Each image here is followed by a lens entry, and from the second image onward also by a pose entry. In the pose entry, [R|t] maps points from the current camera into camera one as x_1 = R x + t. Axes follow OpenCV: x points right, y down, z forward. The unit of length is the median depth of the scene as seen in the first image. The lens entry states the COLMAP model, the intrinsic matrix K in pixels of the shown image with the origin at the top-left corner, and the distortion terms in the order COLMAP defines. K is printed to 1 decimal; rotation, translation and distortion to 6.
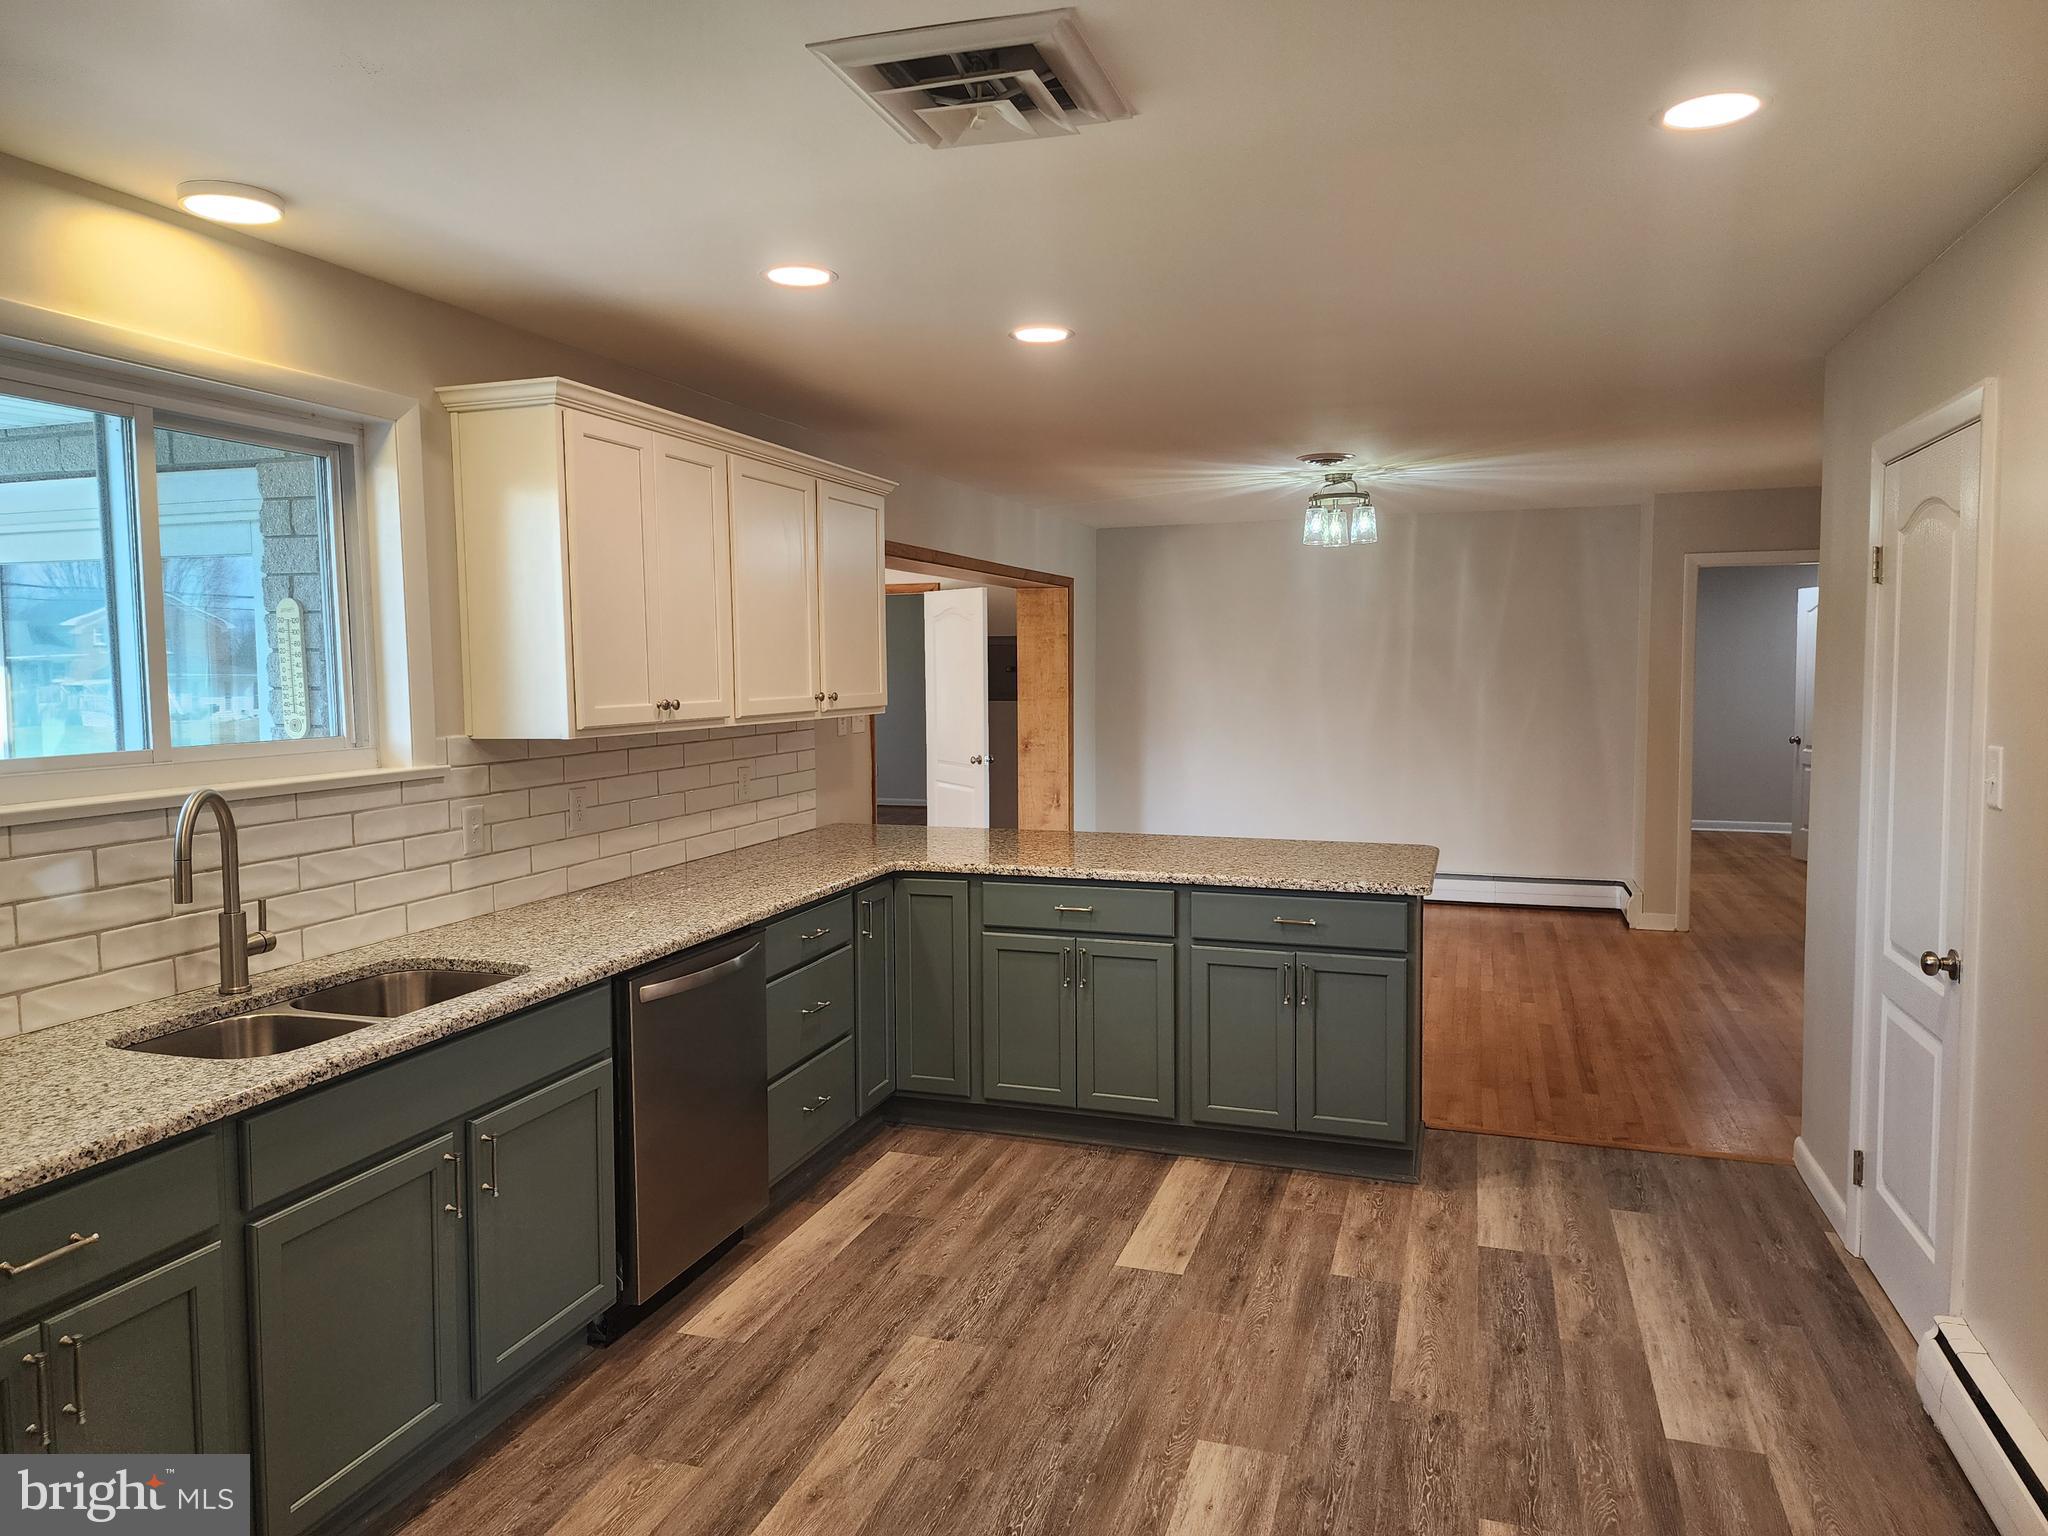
lens RADIAL K [[1357.4, 0, 1031.8], [0, 1357.4, 754.3], [0, 0, 1]] dist [0.078895, -0.065723]
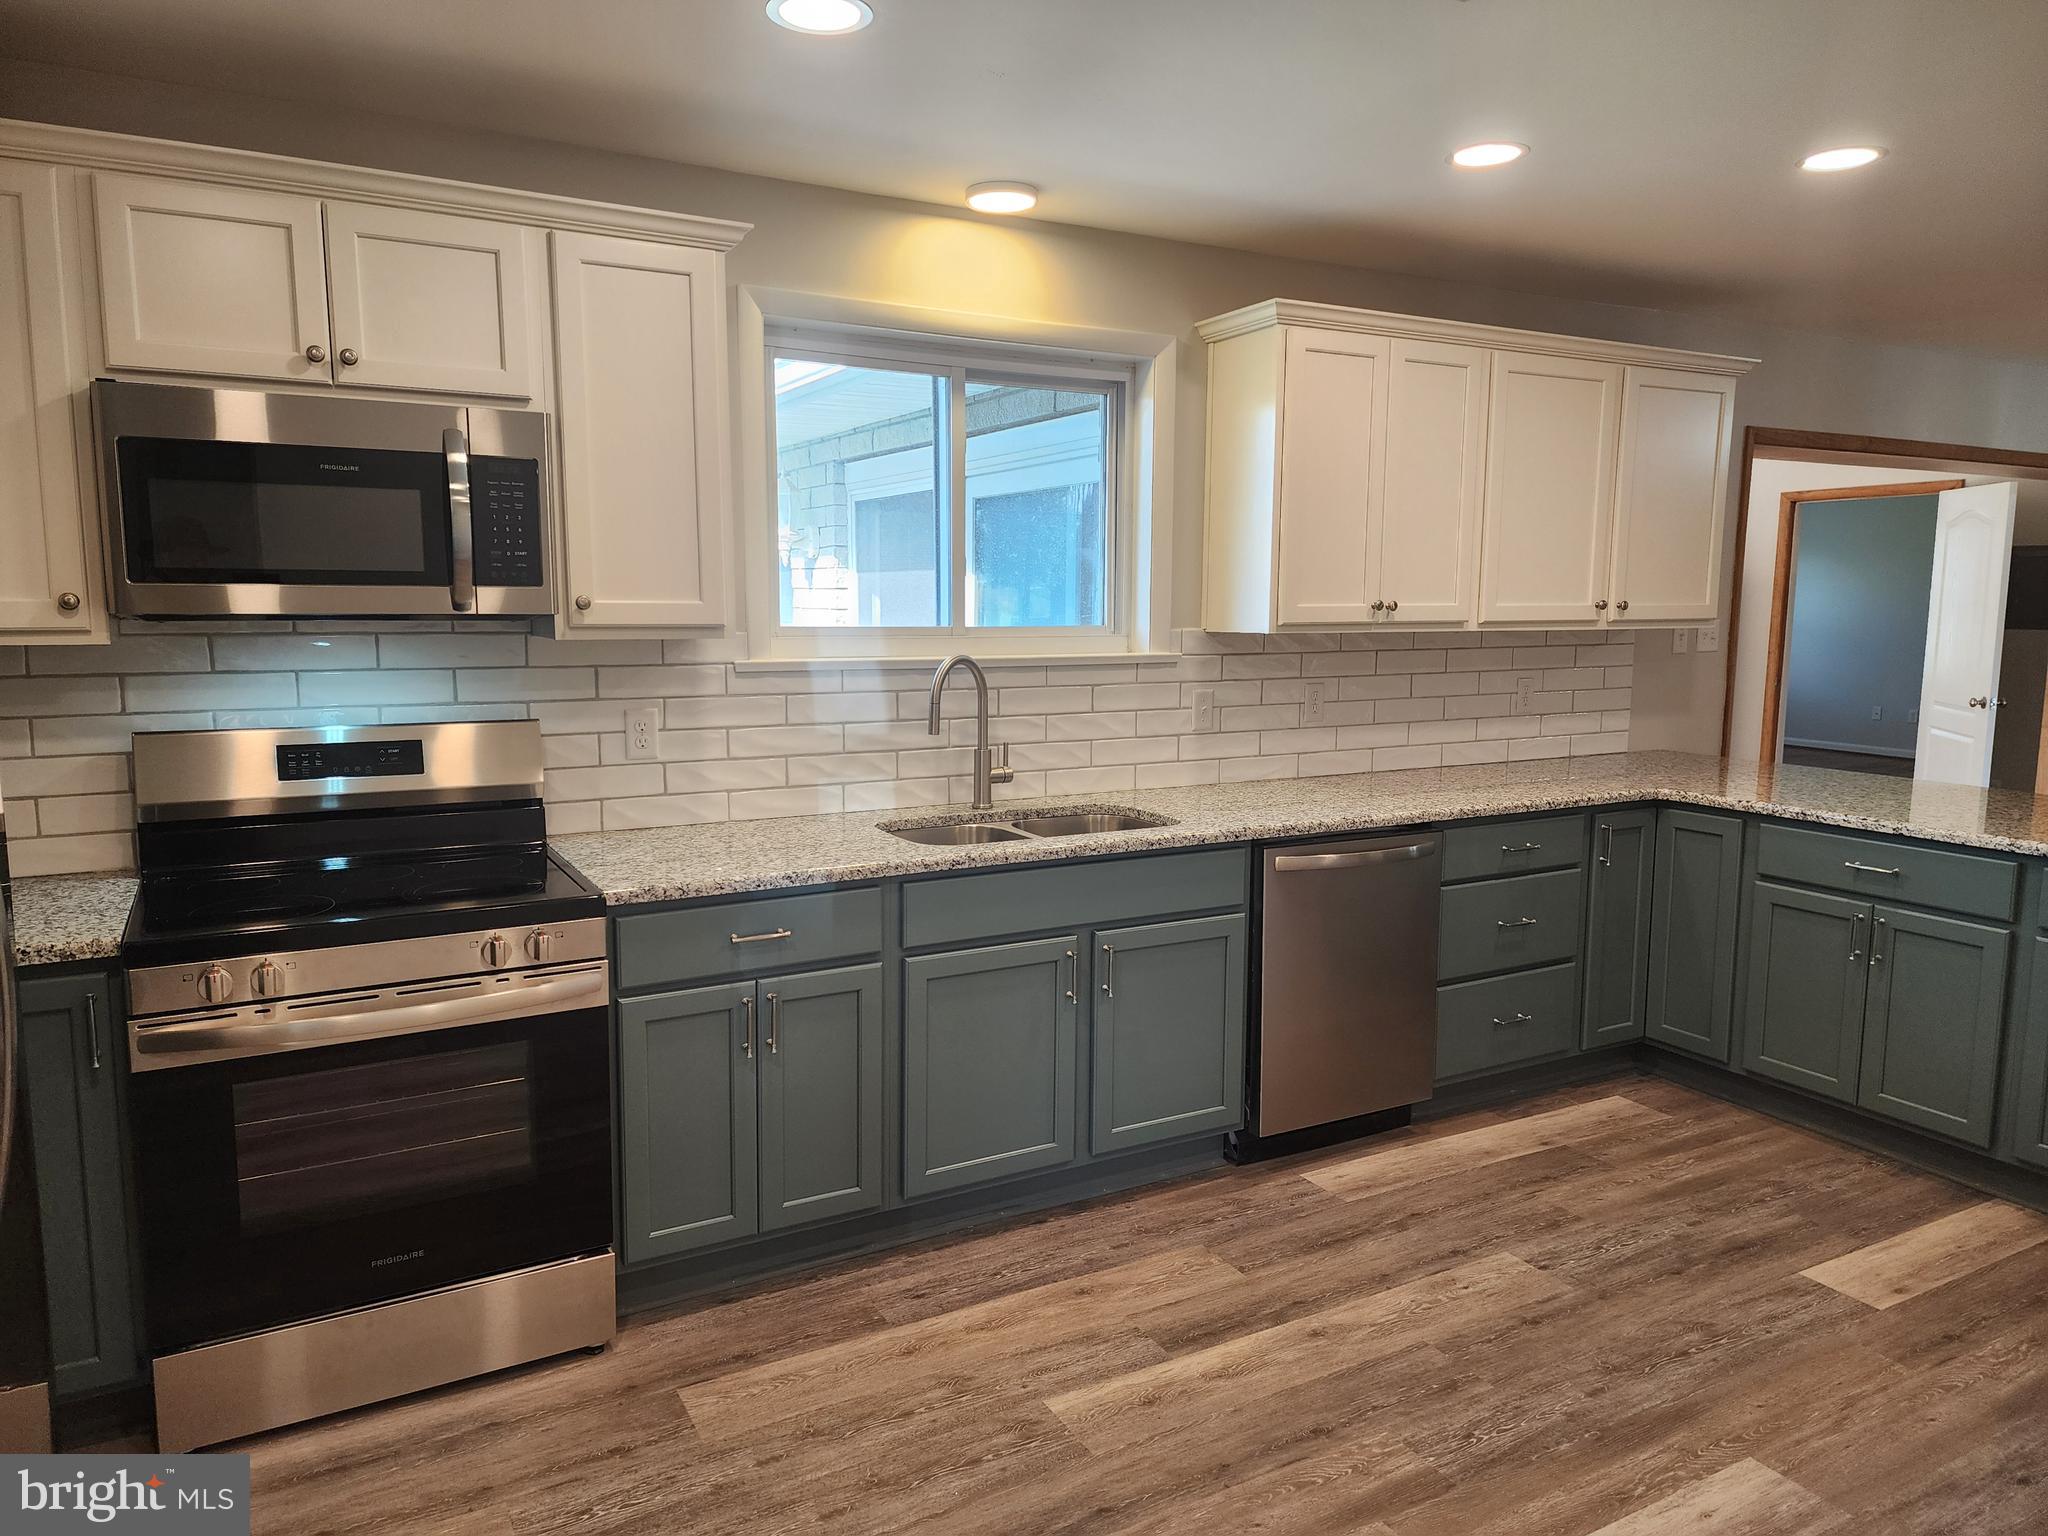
lens RADIAL K [[1357.4, 0, 1009.1], [0, 1357.4, 768.6], [0, 0, 1]] dist [0.078895, -0.065723]
pose [[0.726015, 0.095697, -0.680988, 0.271979], [-0.055210, 0.995185, 0.080990, 0.020675], [0.685459, -0.021202, 0.727802, 0.051226]]
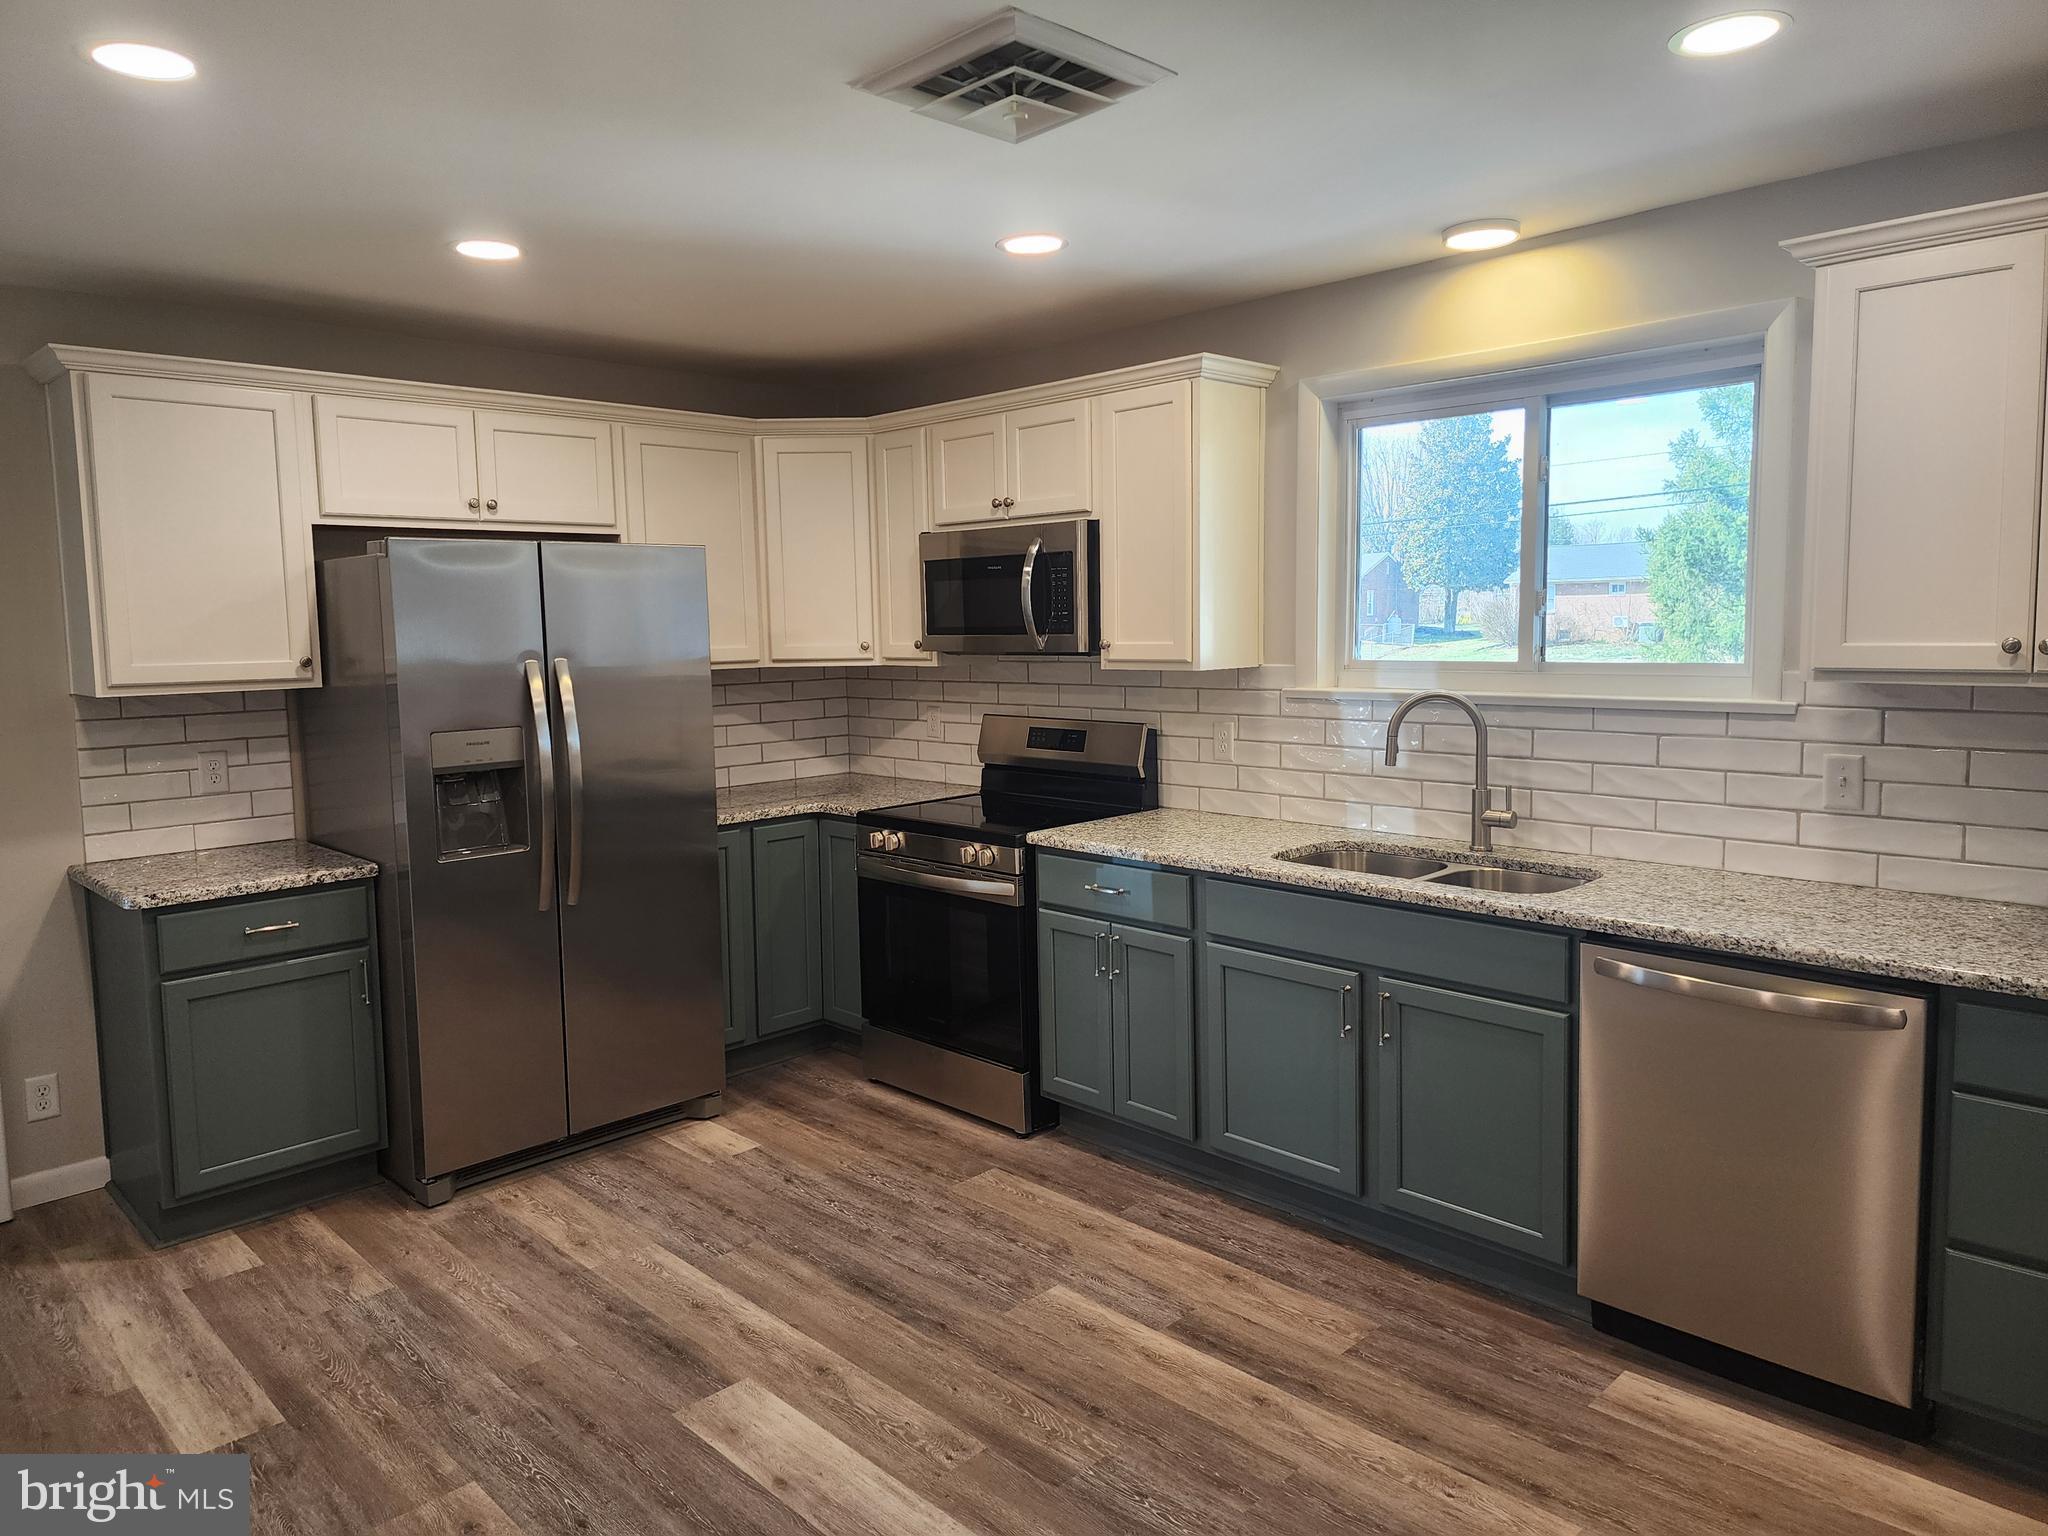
lens RADIAL K [[1357.4, 0, 1002.0], [0, 1357.4, 738.7], [0, 0, 1]] dist [0.078895, -0.065723]
pose [[-0.466631, 0.098241, -0.878979, 0.614841], [-0.035710, 0.990909, 0.129709, -0.067481], [0.883731, 0.091915, -0.458881, 0.963722]]
